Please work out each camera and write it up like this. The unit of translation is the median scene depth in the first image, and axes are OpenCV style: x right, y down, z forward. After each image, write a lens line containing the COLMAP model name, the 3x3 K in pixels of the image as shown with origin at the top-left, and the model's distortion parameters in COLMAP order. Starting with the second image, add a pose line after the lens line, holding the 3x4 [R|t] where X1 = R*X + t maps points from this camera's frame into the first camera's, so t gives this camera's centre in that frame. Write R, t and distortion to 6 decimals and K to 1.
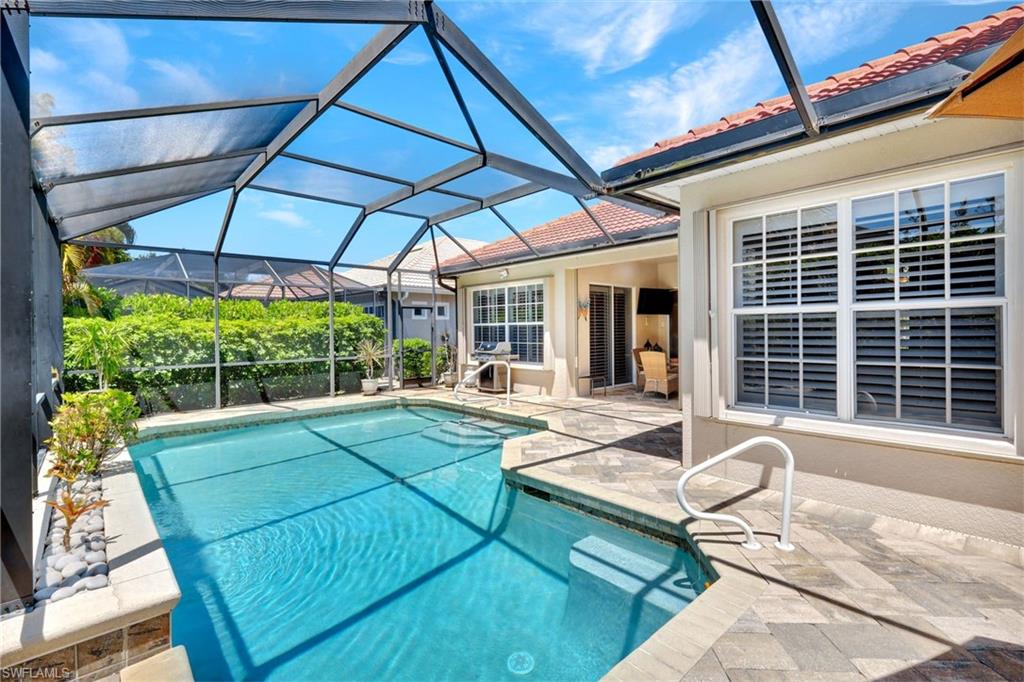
lens RADIAL K [[461.8, 0, 512.0], [0, 461.8, 341.0], [0, 0, 1]] dist [0.000247, -0.000751]
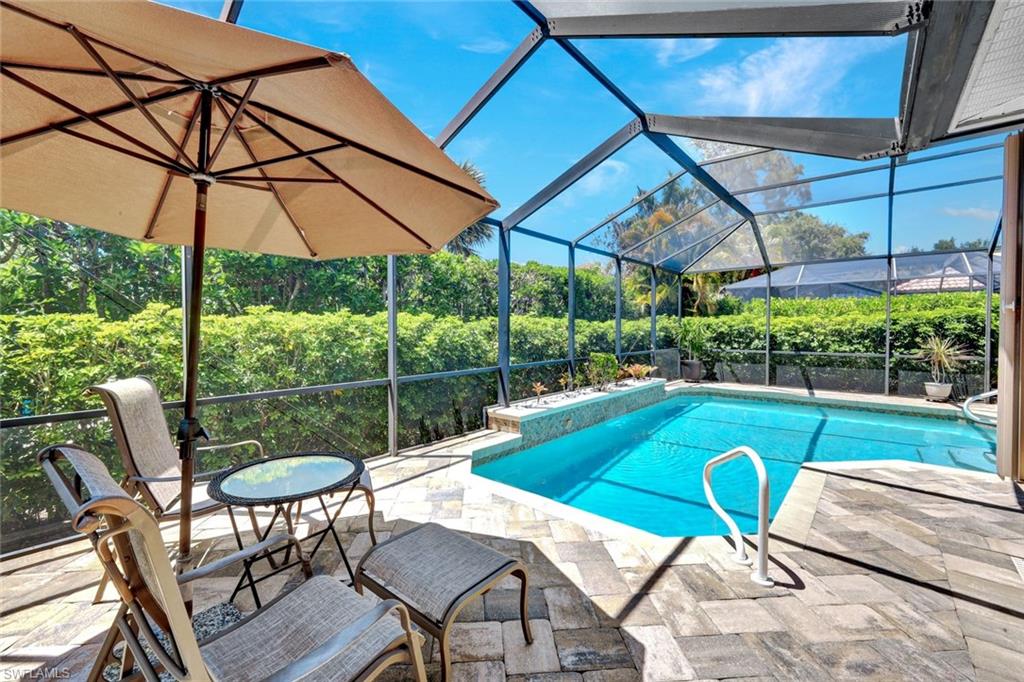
lens RADIAL K [[413.0, 0, 509.8], [0, 413.0, 332.8], [0, 0, 1]] dist [0.003061, 0.000902]
pose [[0.119846, 0.023435, -0.992516, 0.831463], [-0.024355, 0.999490, 0.020659, -0.016161], [0.992494, 0.021697, 0.120356, 0.270410]]
